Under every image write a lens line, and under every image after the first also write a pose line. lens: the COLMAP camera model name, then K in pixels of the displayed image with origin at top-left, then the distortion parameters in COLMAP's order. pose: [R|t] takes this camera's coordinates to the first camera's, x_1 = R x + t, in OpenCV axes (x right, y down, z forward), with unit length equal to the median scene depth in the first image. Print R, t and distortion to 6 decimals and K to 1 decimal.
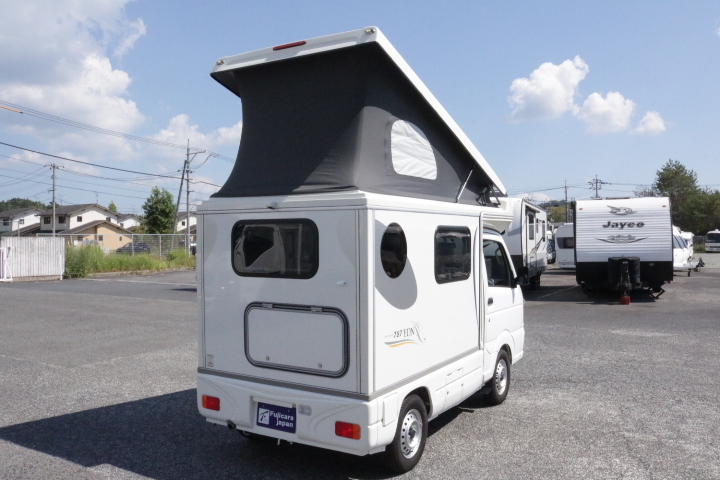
lens RADIAL K [[591.0, 0, 360.0], [0, 591.0, 240.0], [0, 0, 1]] dist [-0.149564, 0.105288]
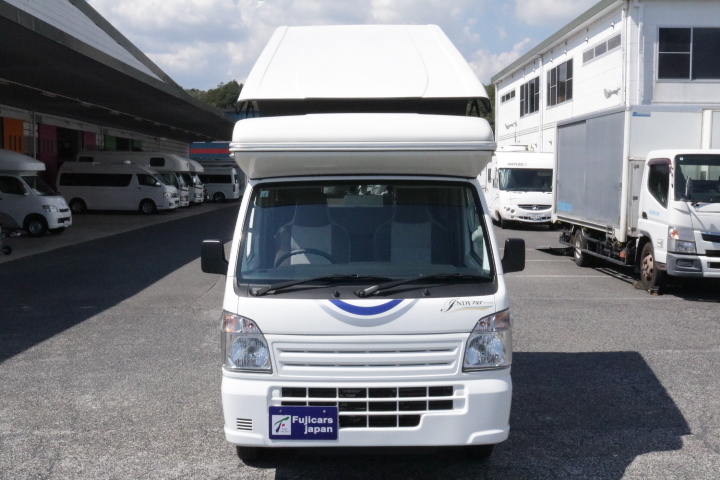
lens RADIAL K [[876.0, 0, 360.0], [0, 876.0, 240.0], [0, 0, 1]] dist [-0.010956, -0.023798]
pose [[-0.846719, 0.045131, -0.530123, 0.741646], [0.009530, 0.997522, 0.069701, -0.016049], [0.531955, 0.053965, -0.845051, 2.193445]]
